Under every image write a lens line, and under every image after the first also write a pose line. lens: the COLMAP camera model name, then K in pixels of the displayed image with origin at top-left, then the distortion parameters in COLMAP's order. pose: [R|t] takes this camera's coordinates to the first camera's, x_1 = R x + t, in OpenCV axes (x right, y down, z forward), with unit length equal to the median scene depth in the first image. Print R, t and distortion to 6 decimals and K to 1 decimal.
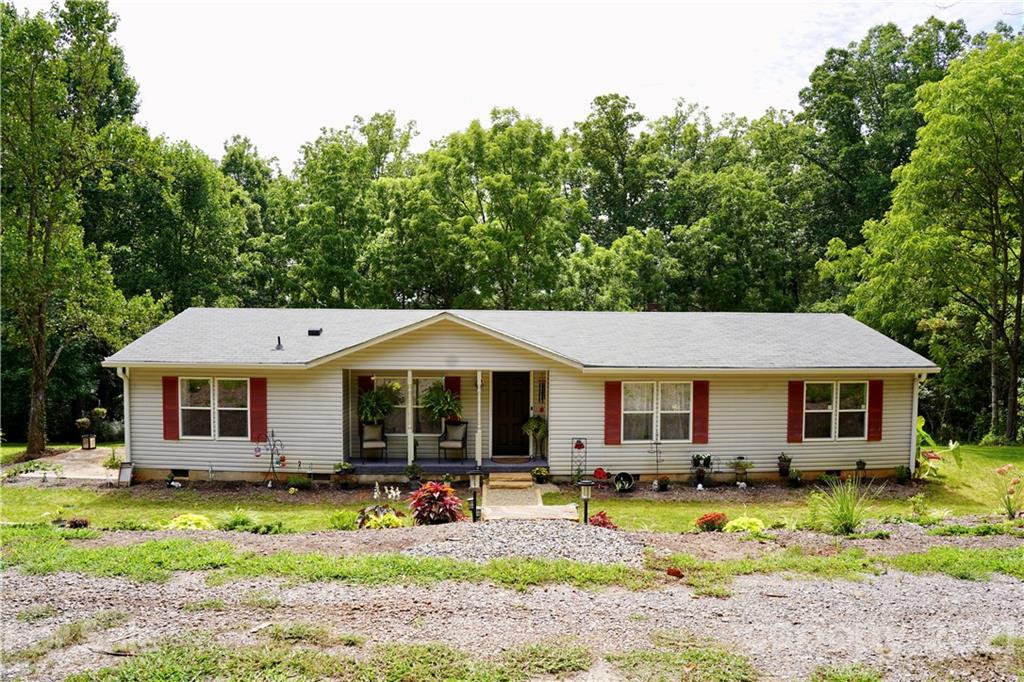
lens RADIAL K [[701.2, 0, 512.0], [0, 701.2, 341.0], [0, 0, 1]] dist [-0.170456, 0.053112]
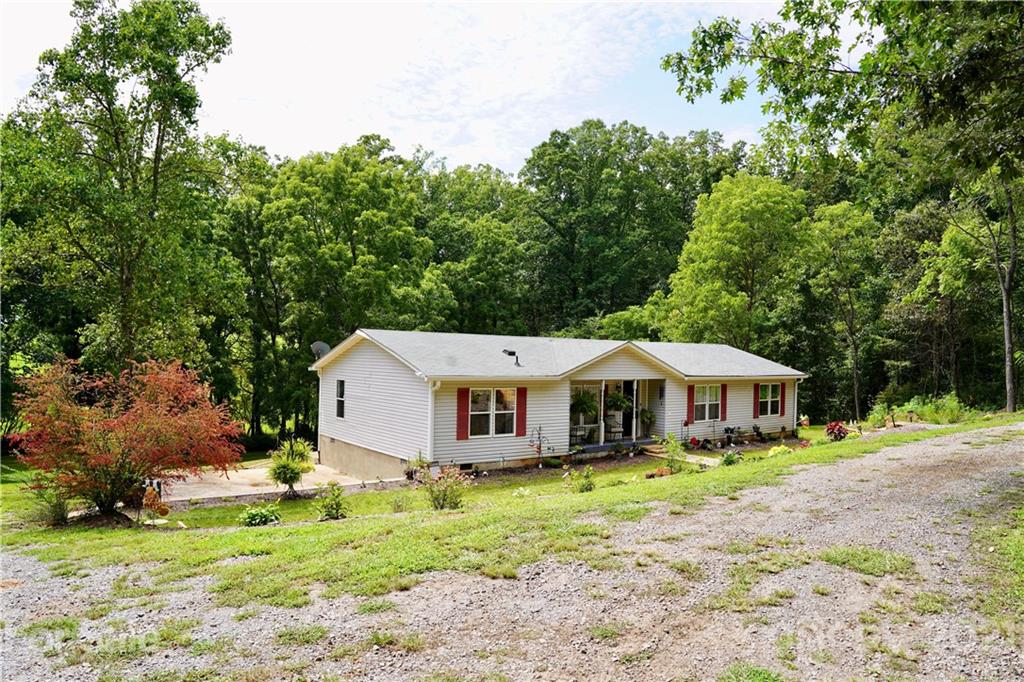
lens RADIAL K [[671.5, 0, 512.0], [0, 671.5, 341.0], [0, 0, 1]] dist [-0.117573, 0.000961]
pose [[0.816299, 0.022783, 0.577180, -1.124058], [-0.013881, 0.999707, -0.019831, -0.011081], [-0.577463, 0.008176, 0.816376, -0.054782]]
